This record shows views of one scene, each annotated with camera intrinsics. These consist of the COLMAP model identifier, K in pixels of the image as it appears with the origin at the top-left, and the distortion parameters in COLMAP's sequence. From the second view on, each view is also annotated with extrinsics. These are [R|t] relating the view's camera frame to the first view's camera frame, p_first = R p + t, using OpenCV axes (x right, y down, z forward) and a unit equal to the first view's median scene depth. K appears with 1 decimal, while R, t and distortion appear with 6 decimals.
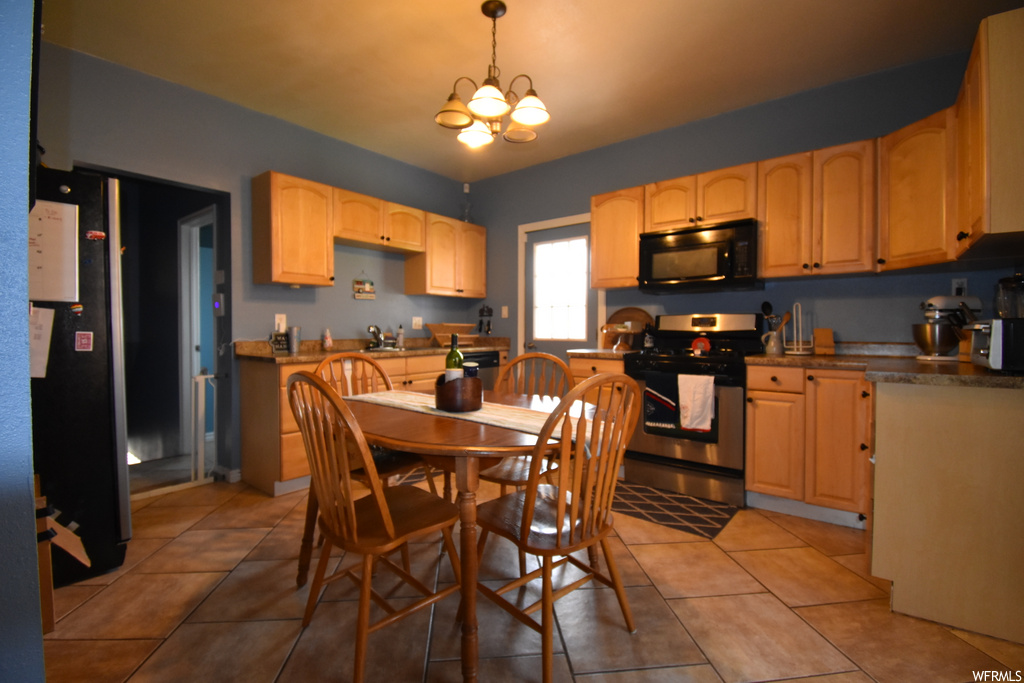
lens RADIAL K [[448.1, 0, 512.0], [0, 448.1, 341.5], [0, 0, 1]] dist [-0.000006, -0.000004]
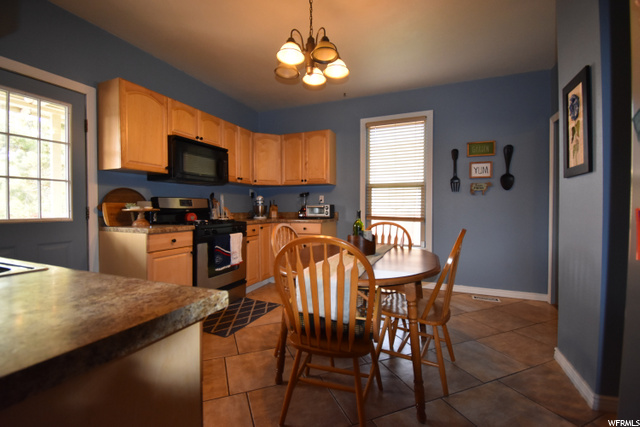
lens RADIAL K [[280.1, 0, 320.0], [0, 280.1, 213.5], [0, 0, 1]] dist [-0.000006, -0.000004]
pose [[-0.257649, -0.022989, 0.965965, -0.734798], [0.025910, 0.999193, 0.030691, -0.028389], [-0.965891, 0.032935, -0.256846, 0.945860]]
